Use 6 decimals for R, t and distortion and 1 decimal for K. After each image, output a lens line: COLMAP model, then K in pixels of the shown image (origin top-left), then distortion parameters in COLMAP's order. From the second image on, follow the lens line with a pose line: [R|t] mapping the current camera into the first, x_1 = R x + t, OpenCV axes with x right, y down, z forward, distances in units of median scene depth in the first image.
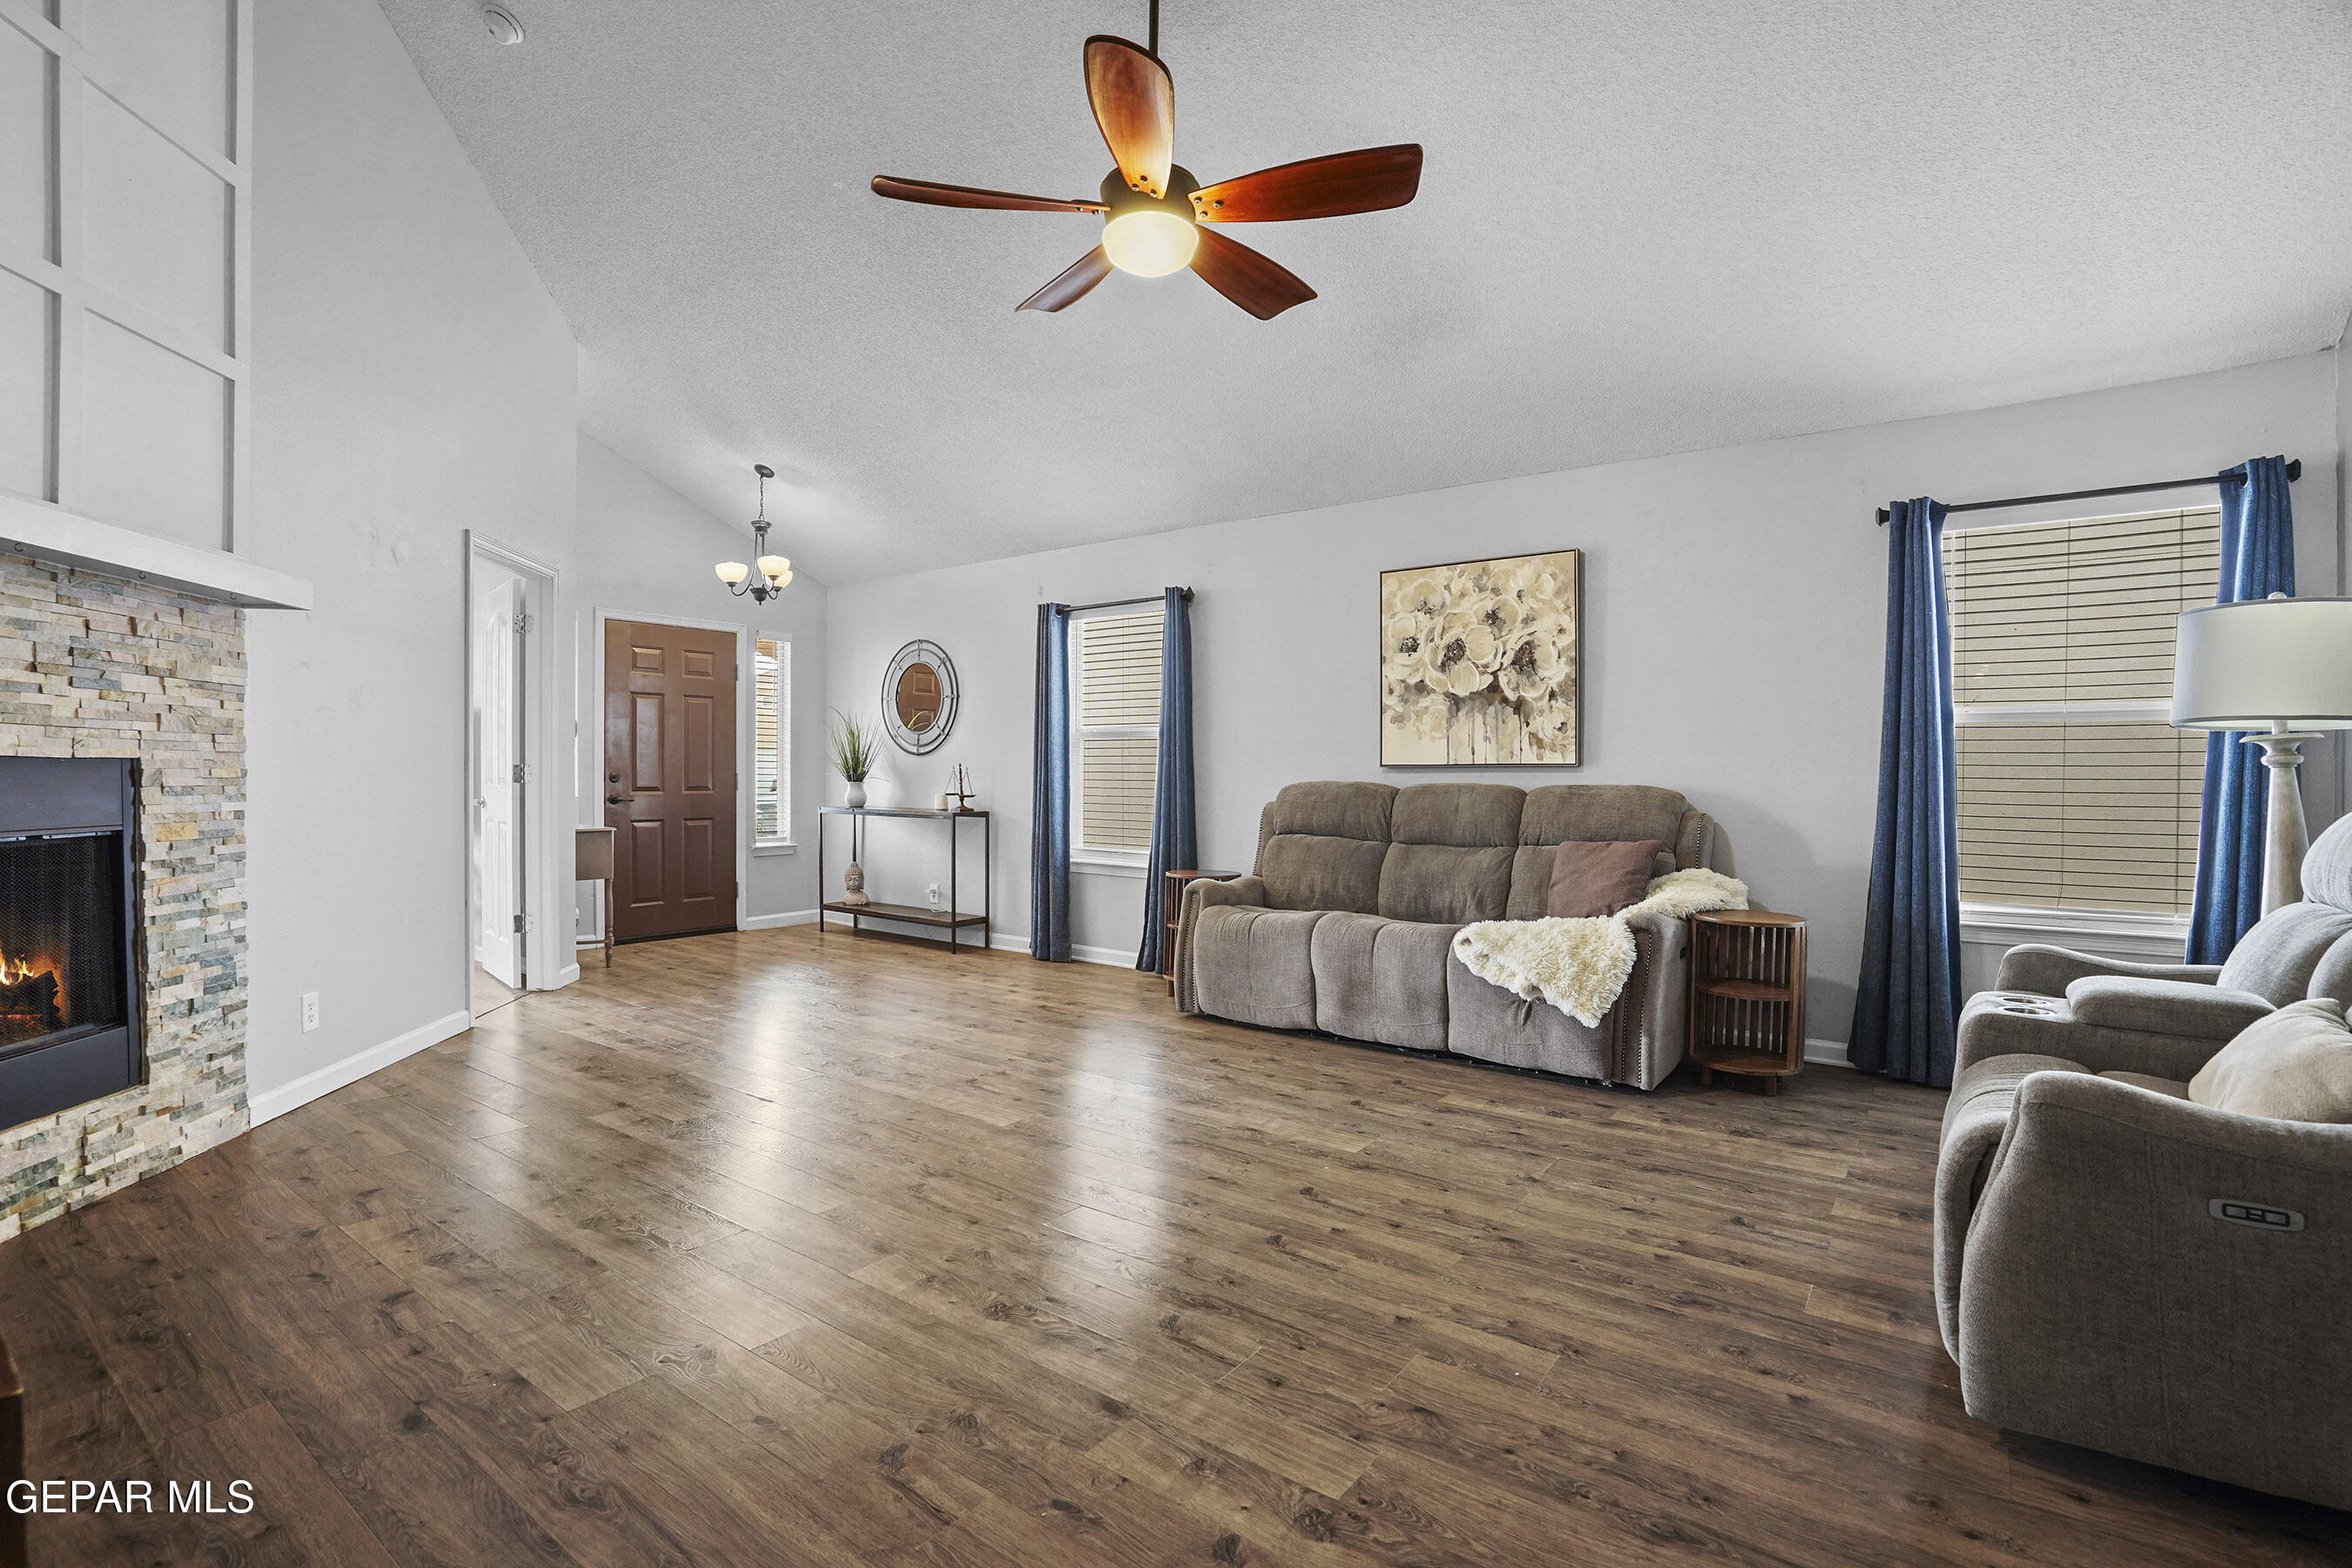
lens RADIAL K [[1101.3, 0, 1154.9], [0, 1101.3, 771.4], [0, 0, 1]] dist [-0.061309, 0.020215]
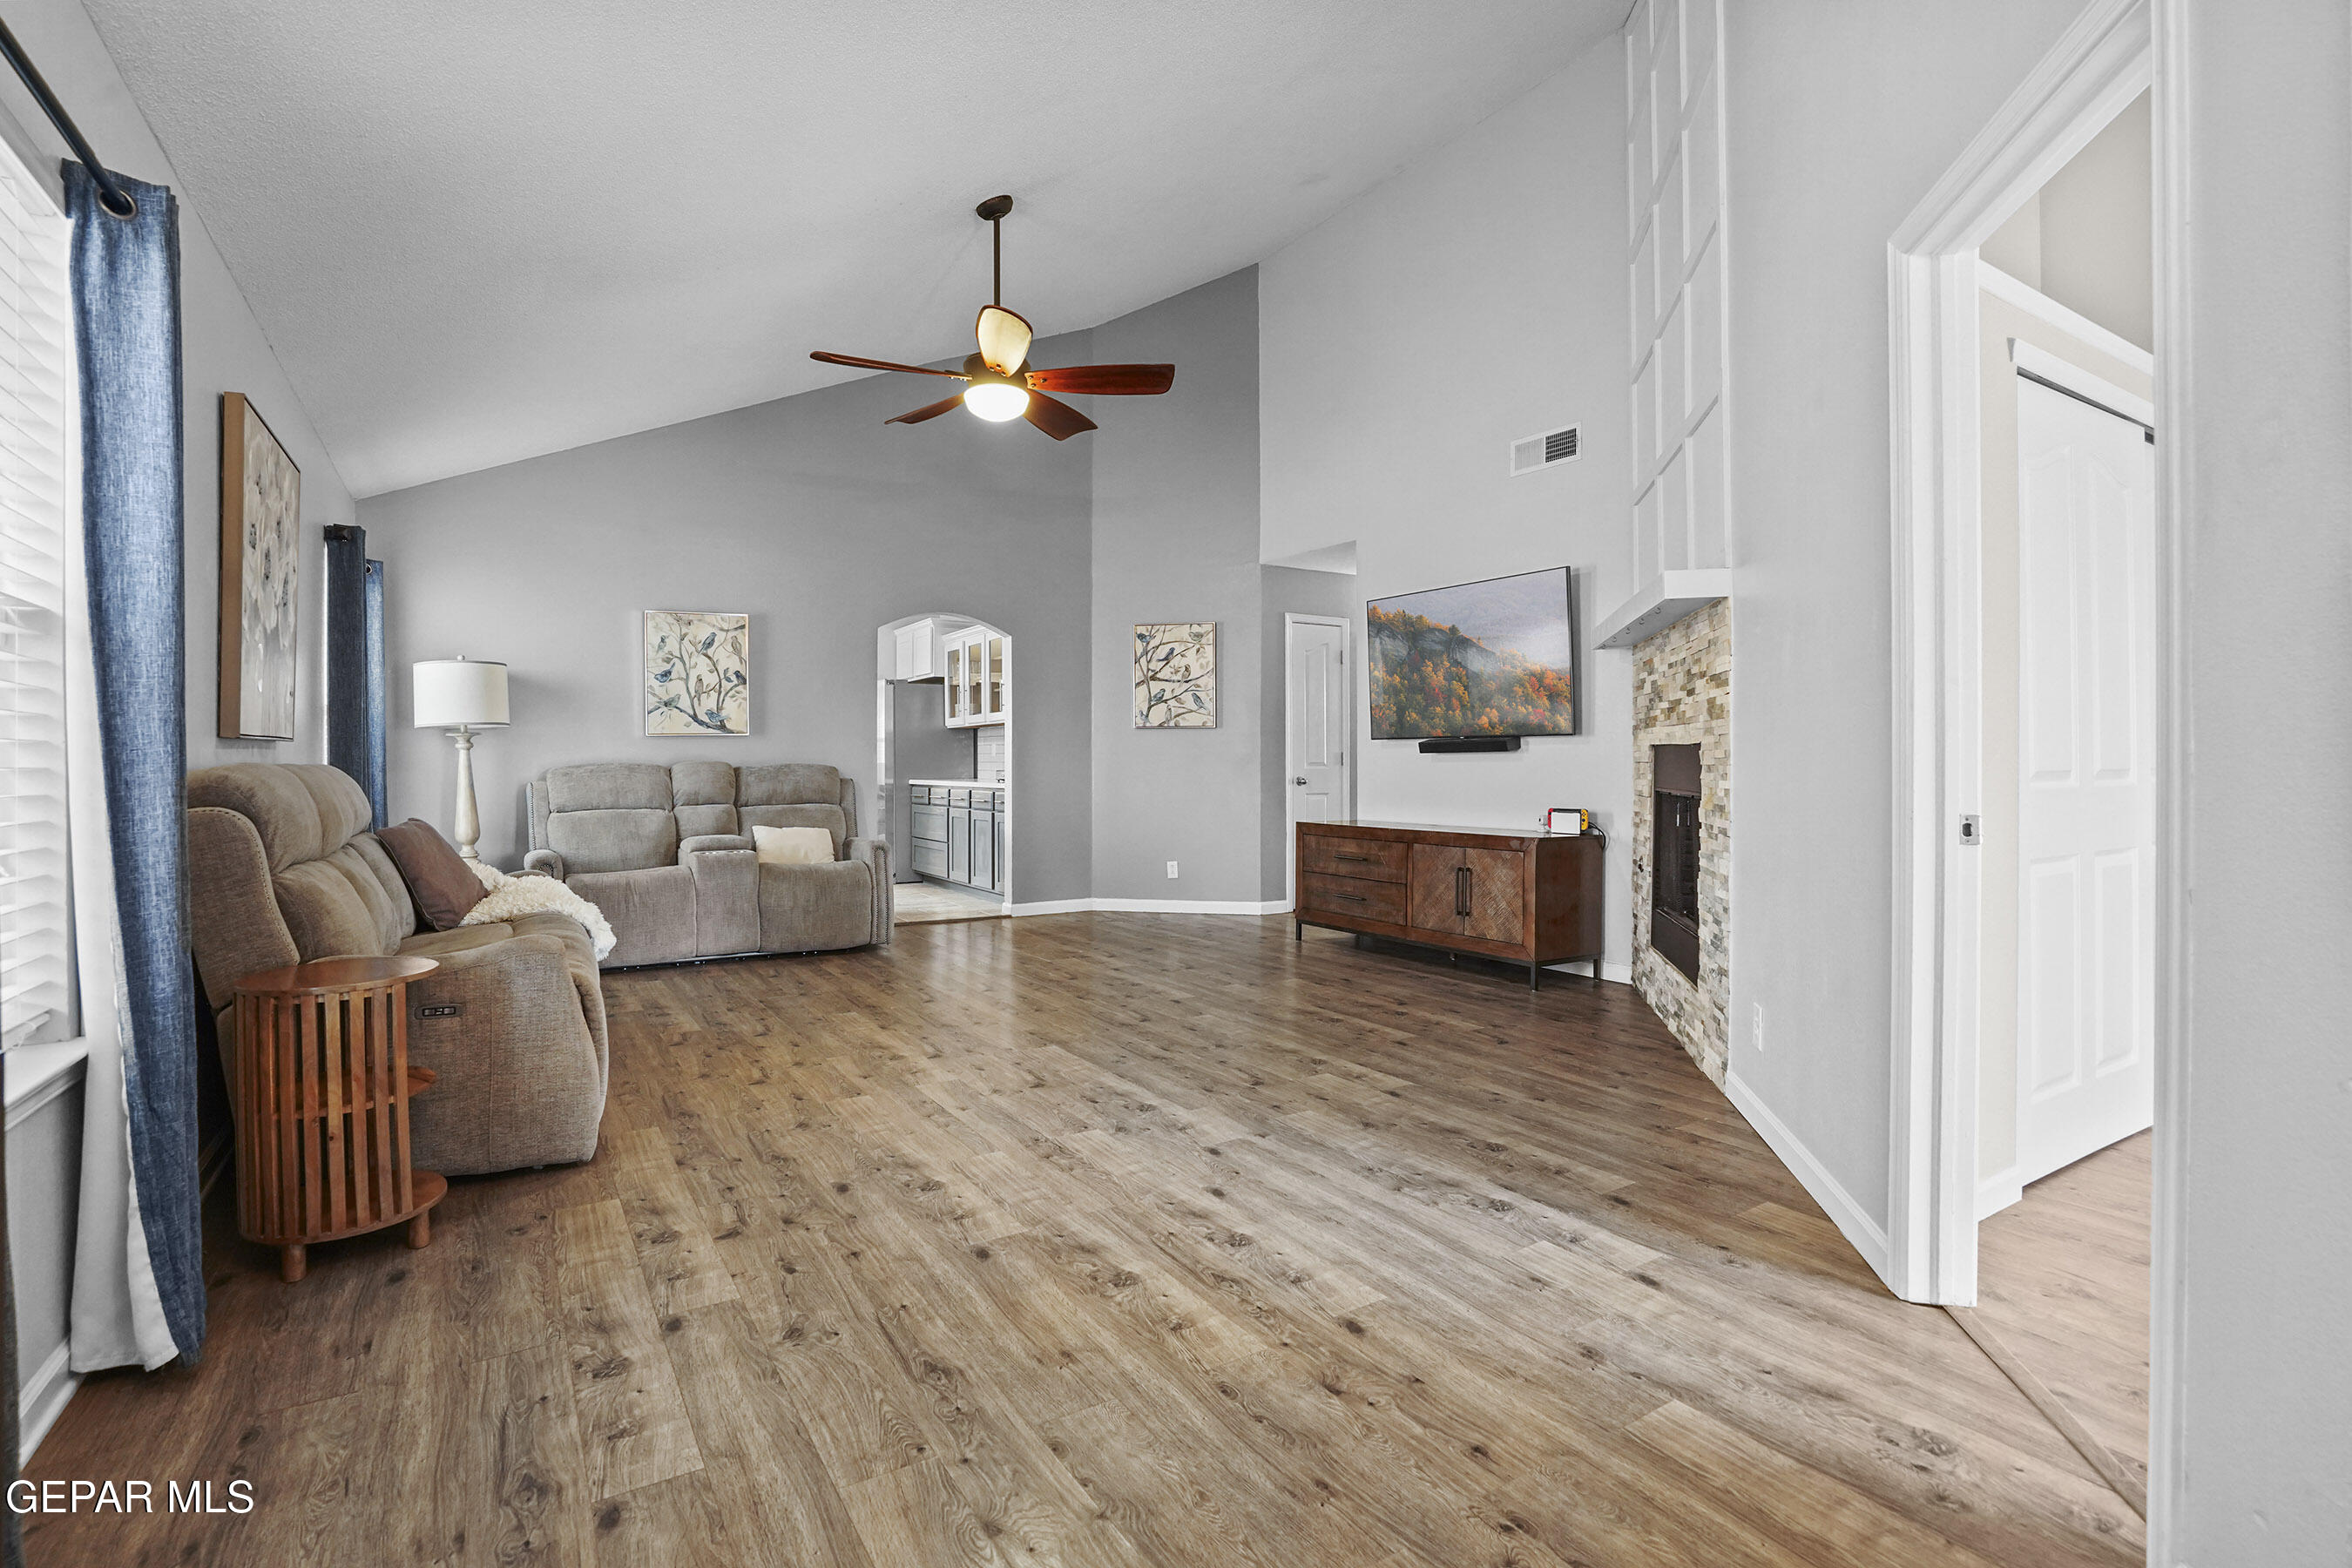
lens RADIAL K [[1101.3, 0, 1154.9], [0, 1101.3, 771.4], [0, 0, 1]] dist [-0.061309, 0.020215]
pose [[-0.932289, -0.005879, 0.361667, -0.781647], [-0.003019, 0.999960, 0.008472, 0.013101], [-0.361702, 0.006807, -0.932269, 2.408967]]
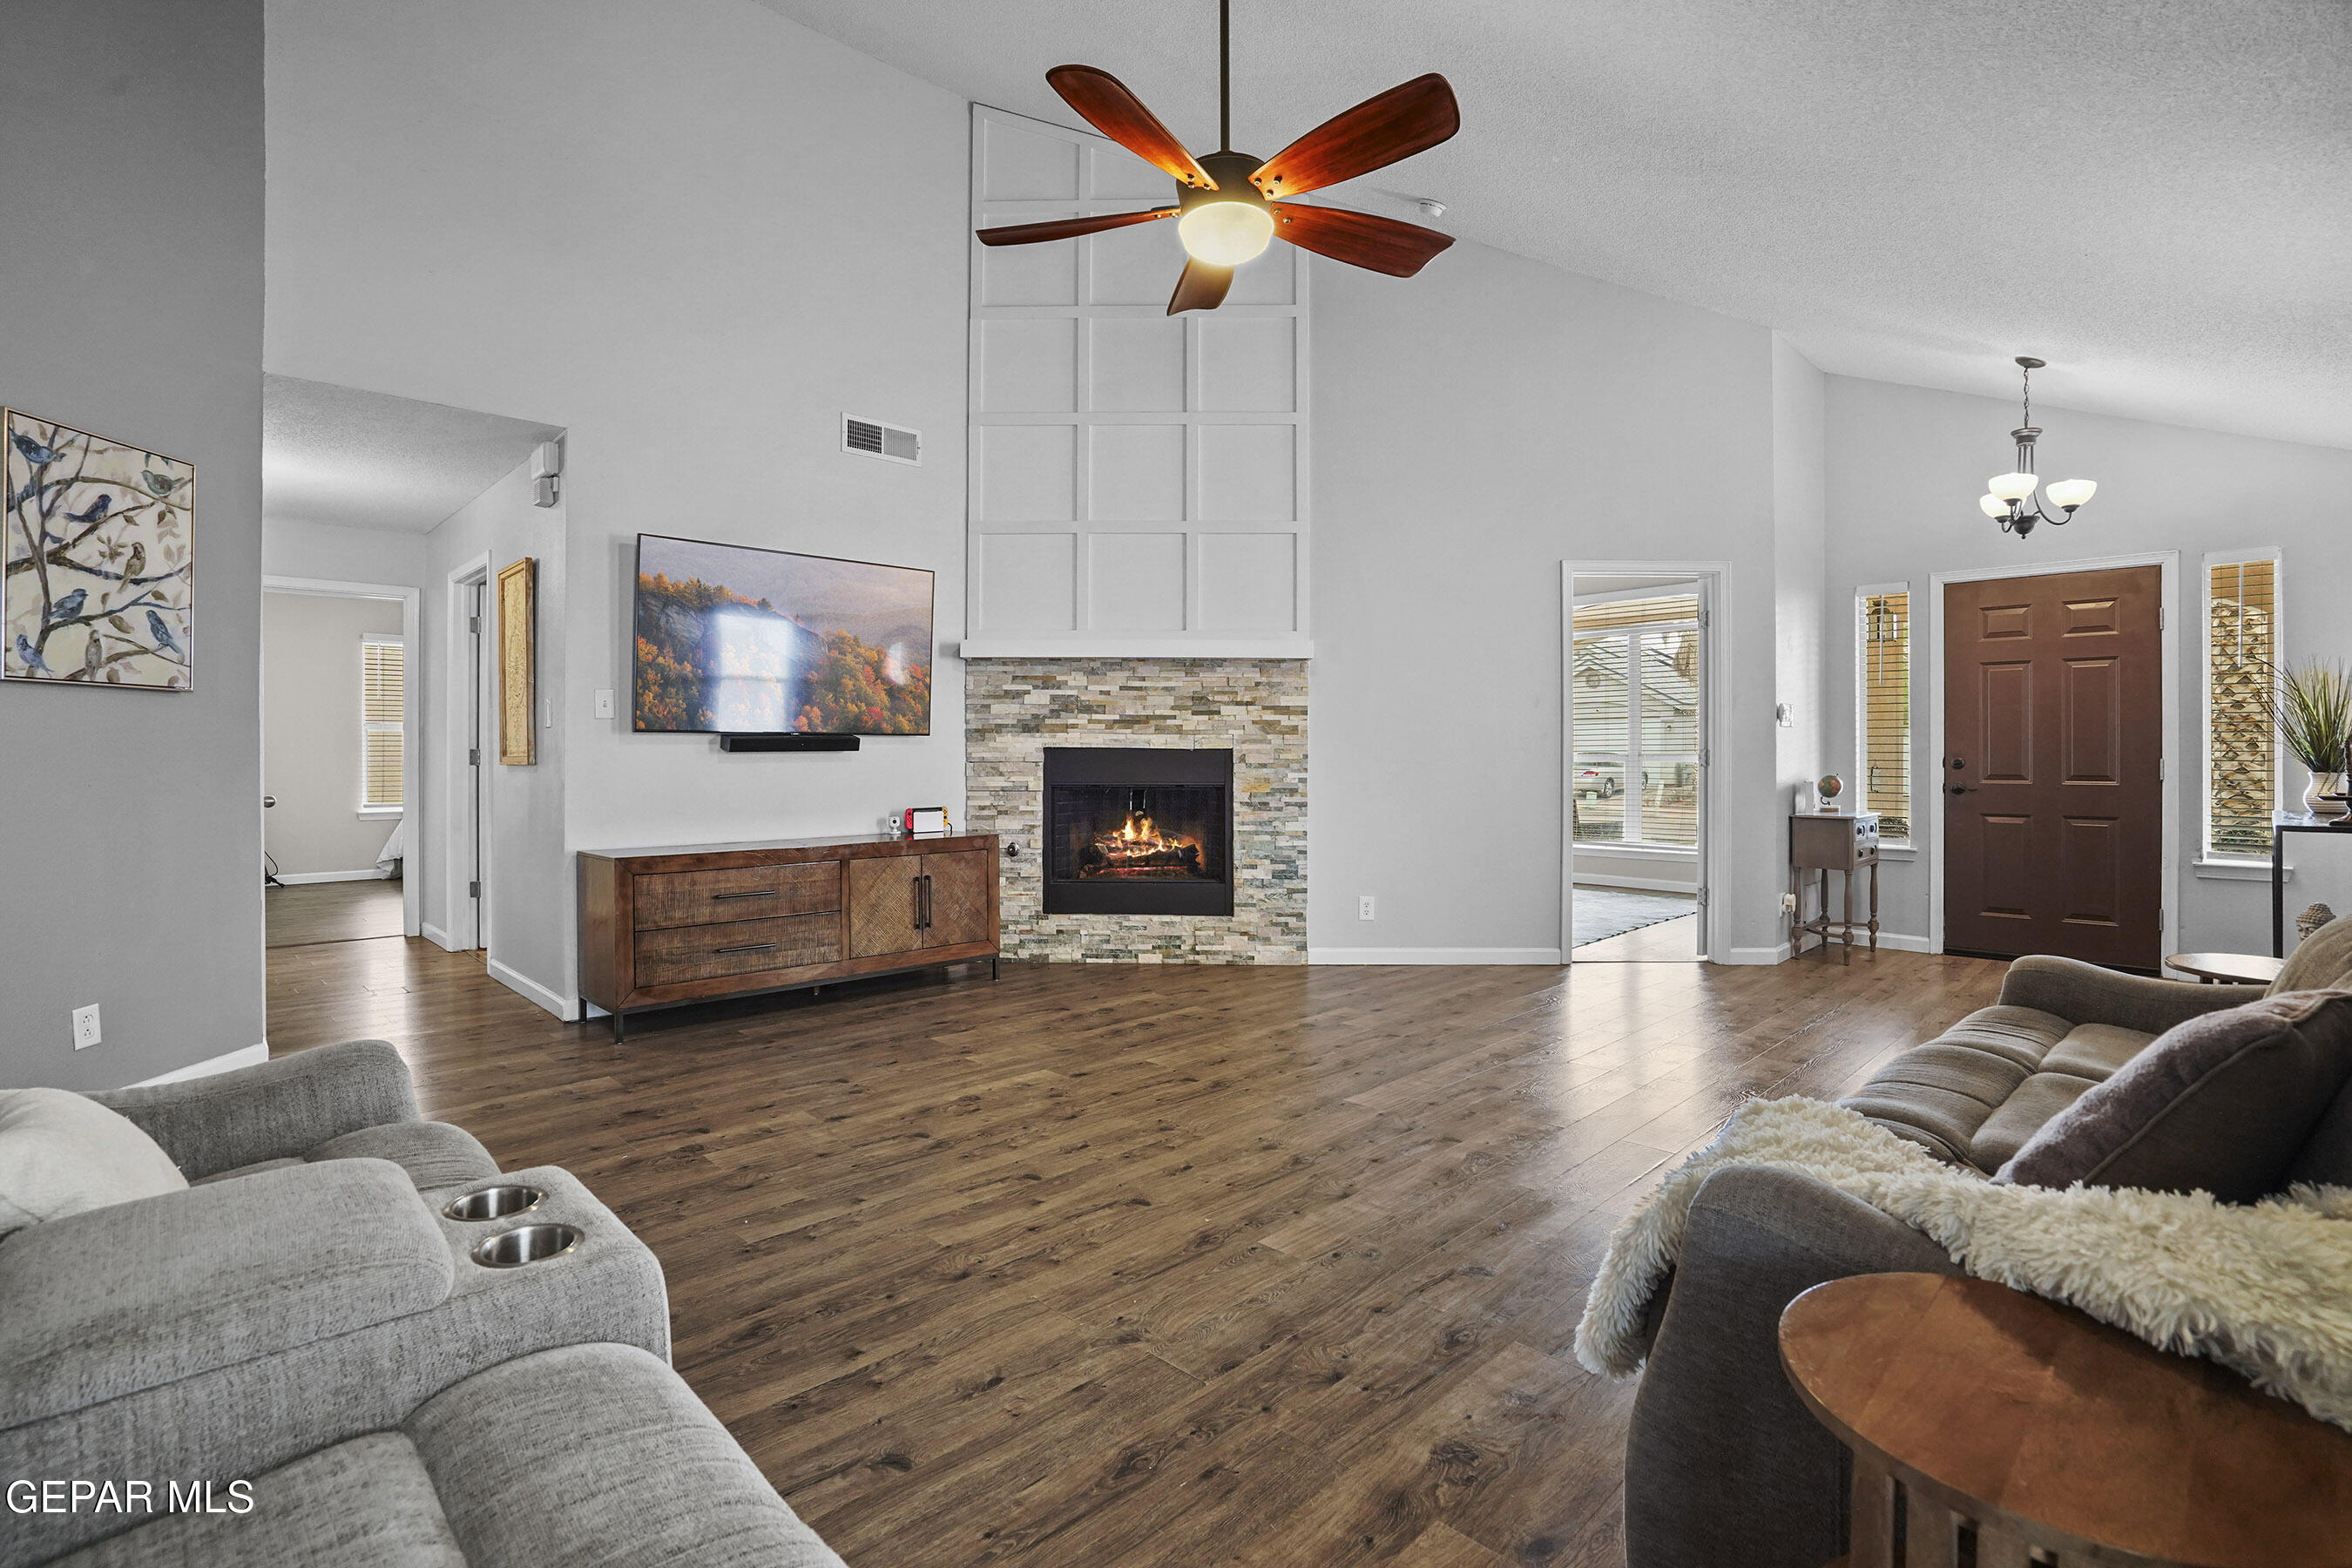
lens RADIAL K [[1101.3, 0, 1154.9], [0, 1101.3, 771.4], [0, 0, 1]] dist [-0.061309, 0.020215]
pose [[-0.150326, 0.010203, -0.988584, 1.032601], [0.002549, 0.999947, 0.009933, 0.008535], [0.988633, -0.001027, -0.150344, 1.130118]]
